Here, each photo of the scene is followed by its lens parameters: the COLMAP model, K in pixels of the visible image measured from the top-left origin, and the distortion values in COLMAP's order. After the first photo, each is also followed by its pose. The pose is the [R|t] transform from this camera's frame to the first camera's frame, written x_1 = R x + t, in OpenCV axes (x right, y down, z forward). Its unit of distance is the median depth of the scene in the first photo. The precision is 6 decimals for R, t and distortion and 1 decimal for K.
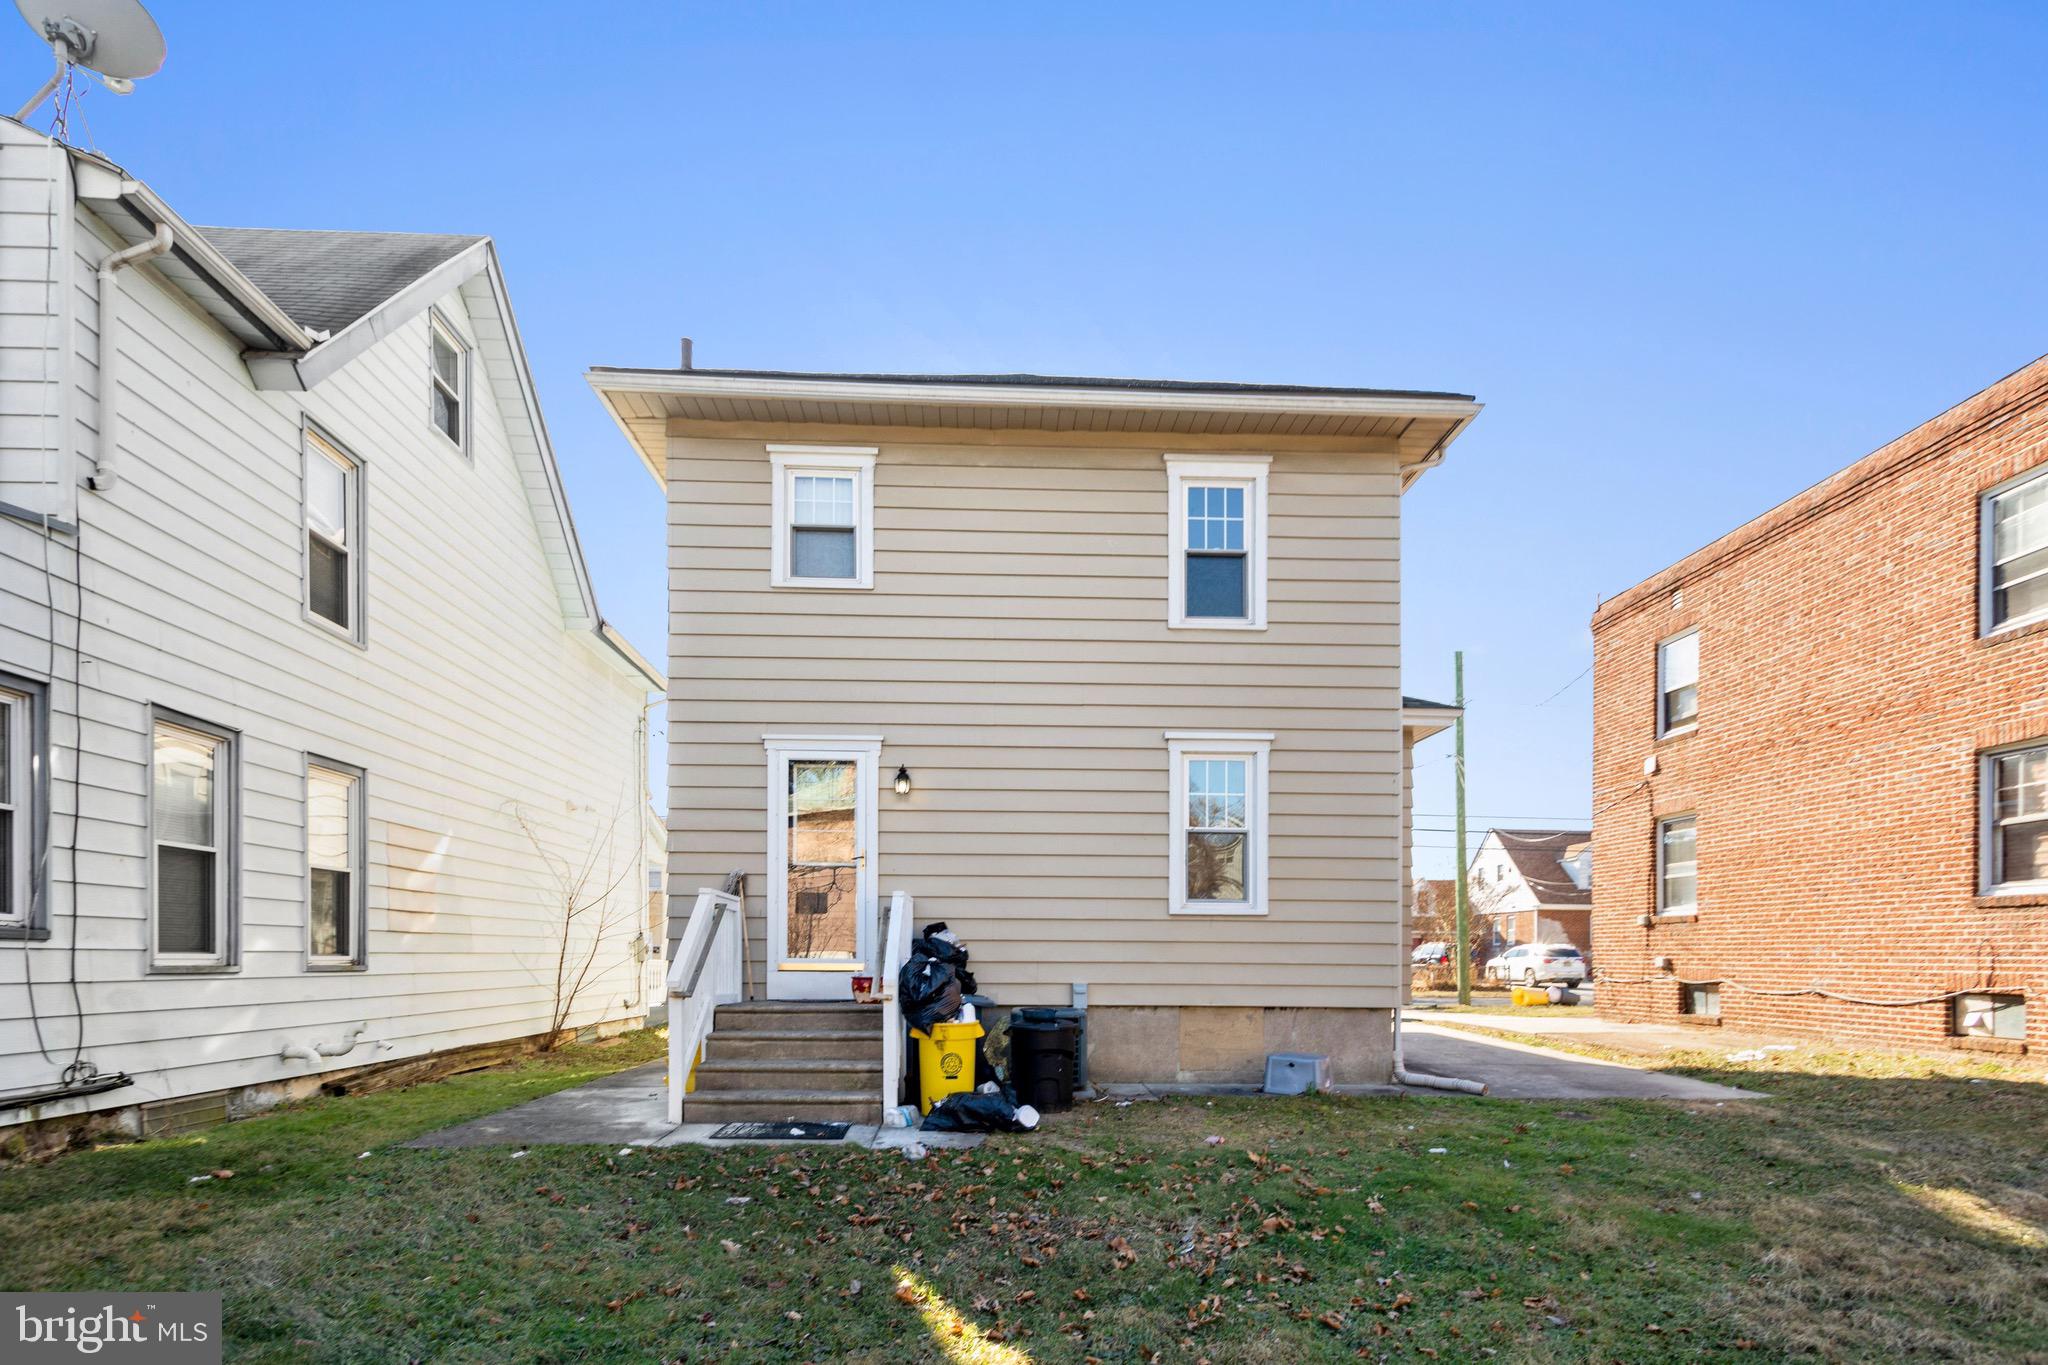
lens RADIAL K [[1068.3, 0, 1018.8], [0, 1068.3, 713.1], [0, 0, 1]] dist [0.012777, -0.001078]
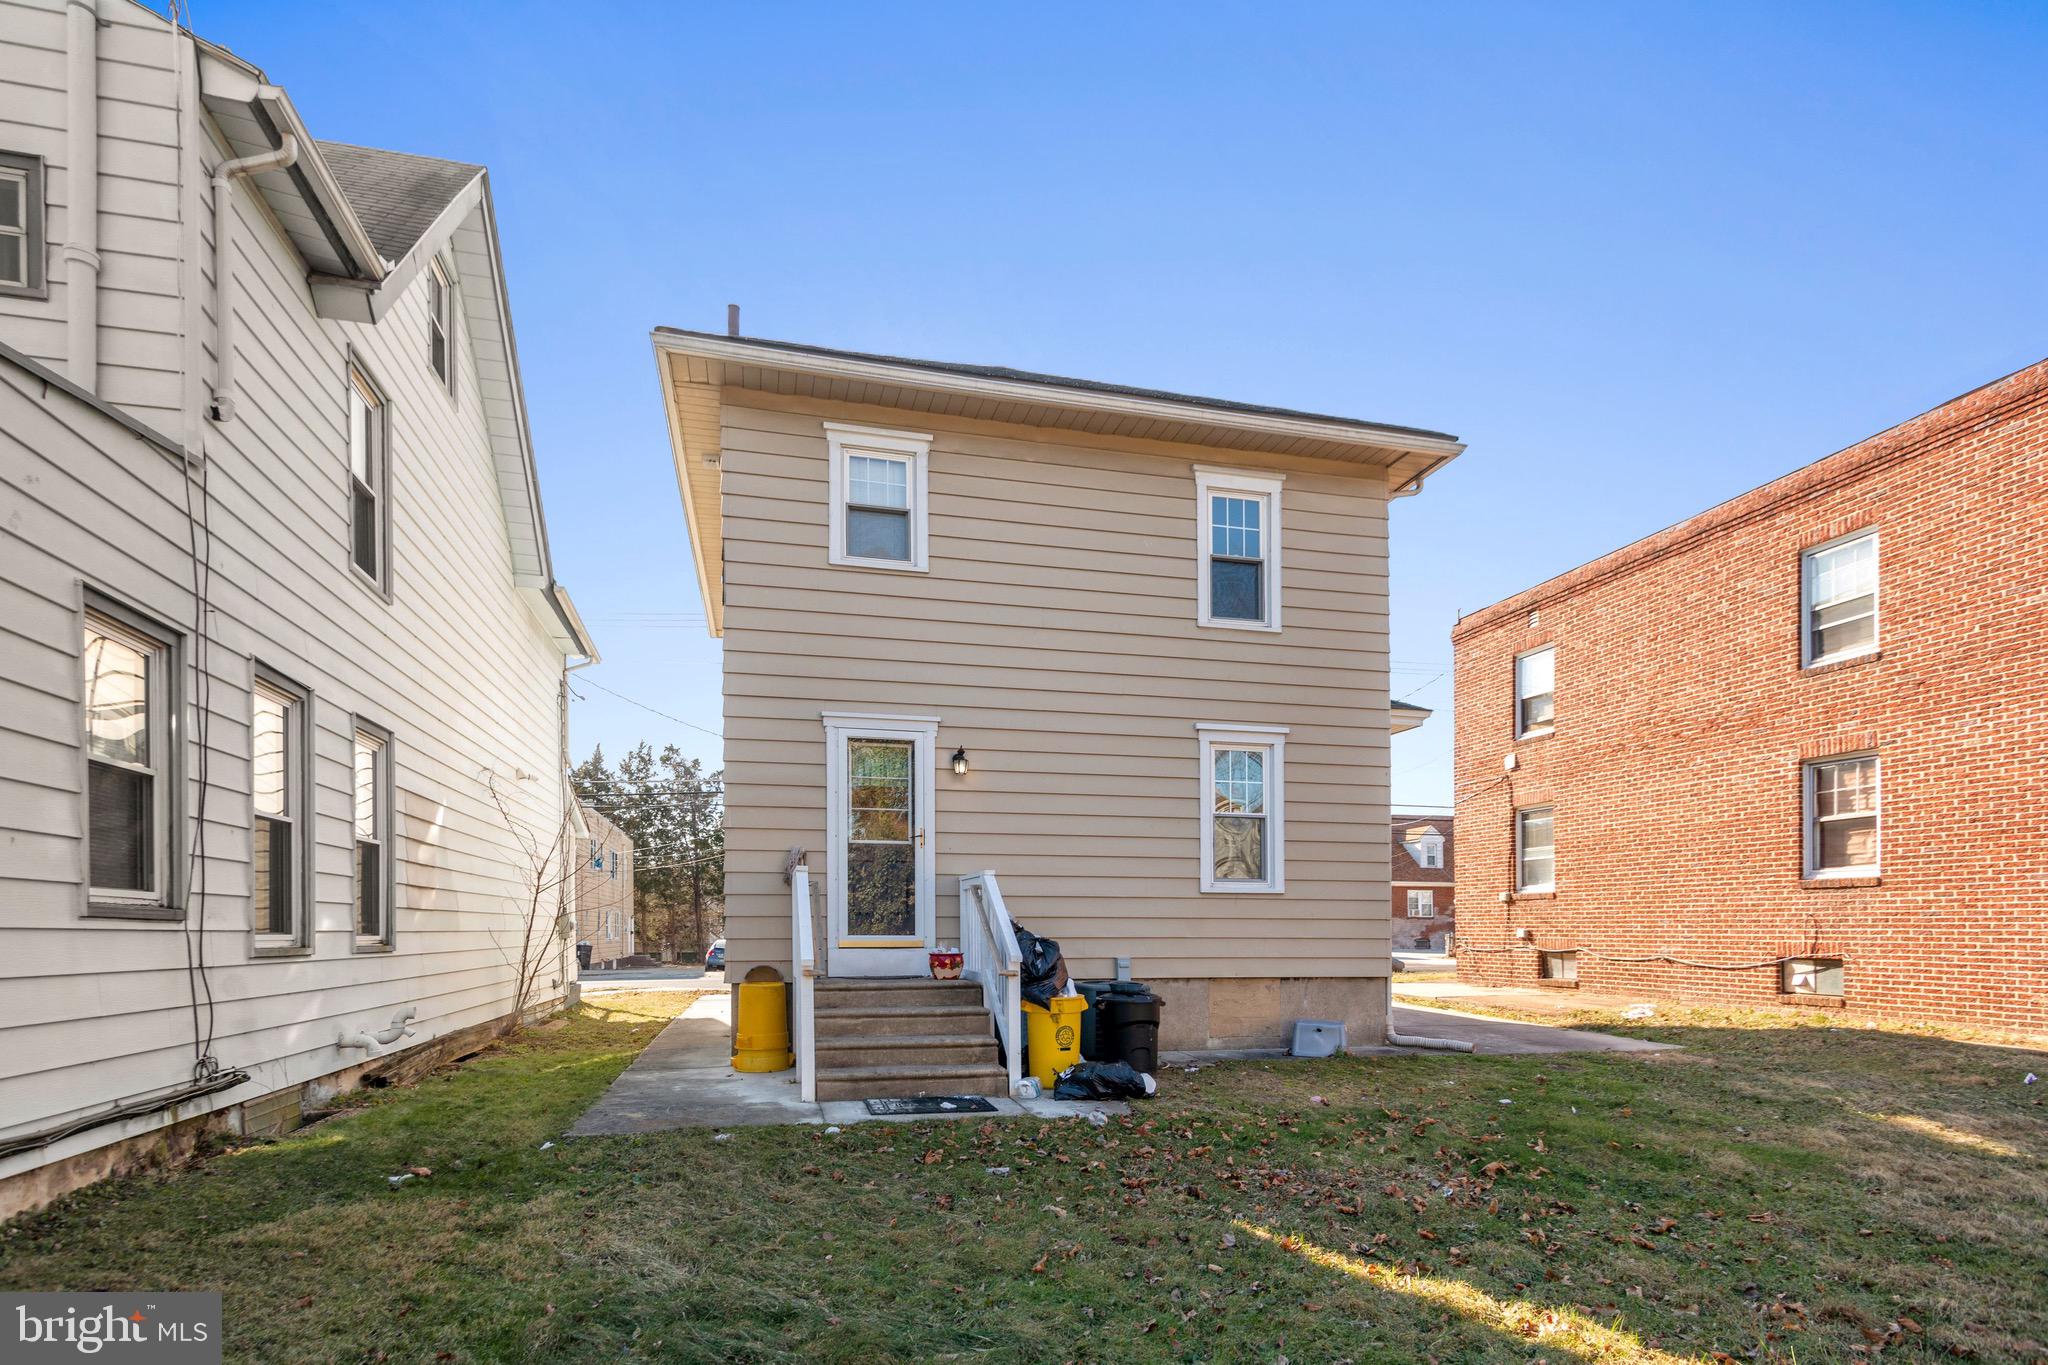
lens RADIAL K [[1053.6, 0, 1028.3], [0, 1053.6, 680.8], [0, 0, 1]] dist [0.012187, 0.001294]
pose [[0.978092, 0.043751, 0.203524, -0.243447], [-0.042263, 0.999039, -0.011653, -0.005216], [-0.203838, 0.002796, 0.979001, -0.005672]]
